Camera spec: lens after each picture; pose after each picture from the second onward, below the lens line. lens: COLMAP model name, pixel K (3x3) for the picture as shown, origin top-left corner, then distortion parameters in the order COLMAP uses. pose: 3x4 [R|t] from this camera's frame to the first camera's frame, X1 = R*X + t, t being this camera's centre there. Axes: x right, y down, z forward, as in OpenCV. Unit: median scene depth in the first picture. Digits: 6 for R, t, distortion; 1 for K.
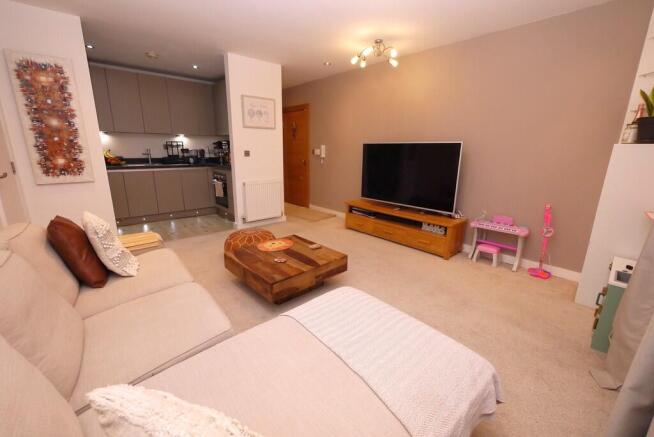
lens RADIAL K [[272.7, 0, 324.5], [0, 272.7, 220.0], [0, 0, 1]] dist [-0.007670, 0.000278]
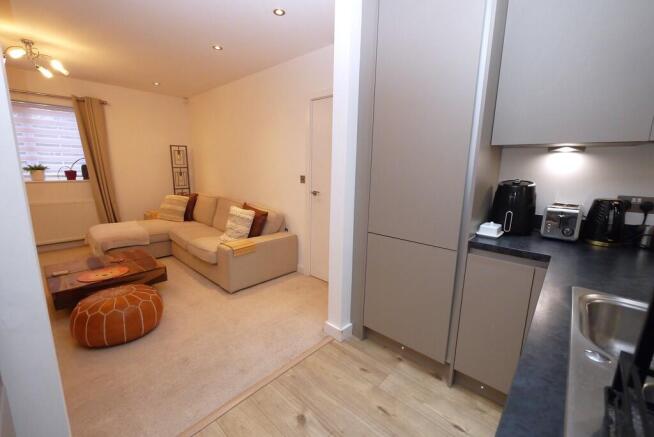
lens RADIAL K [[272.7, 0, 327.8], [0, 272.7, 215.4], [0, 0, 1]] dist [-0.007670, 0.000278]
pose [[-0.990083, -0.005347, -0.140382, -0.762700], [-0.062964, 0.910178, 0.409405, -0.486505], [0.125584, 0.414184, -0.901488, 1.761330]]
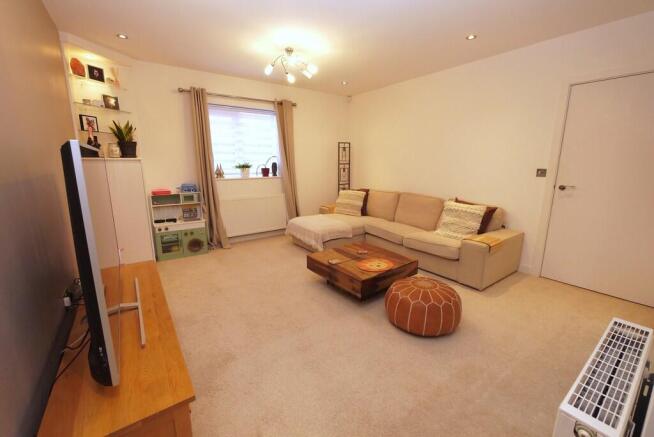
lens RADIAL K [[272.7, 0, 326.5], [0, 272.7, 216.8], [0, 0, 1]] dist [-0.007670, 0.000278]
pose [[-0.997749, -0.021245, 0.063603, -0.062420], [0.008397, 0.901439, 0.432825, -0.460064], [-0.066530, 0.432385, -0.899231, 1.733807]]
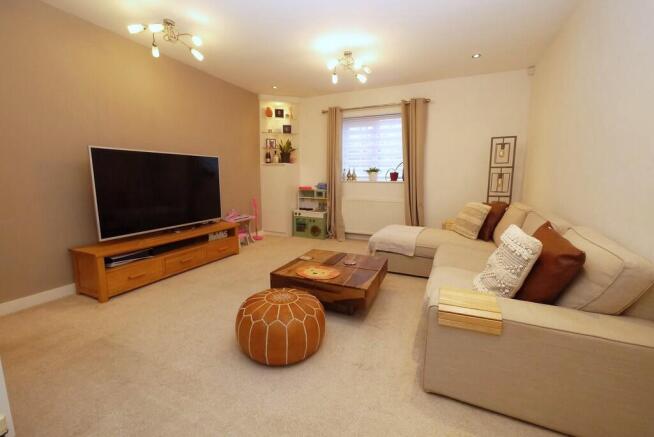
lens RADIAL K [[272.7, 0, 325.4], [0, 272.7, 215.1], [0, 0, 1]] dist [-0.007670, 0.000278]
pose [[-0.429108, -0.137329, 0.892752, -0.876642], [0.212412, 0.945314, 0.247512, -0.263658], [-0.877922, 0.295840, -0.376472, 1.193709]]
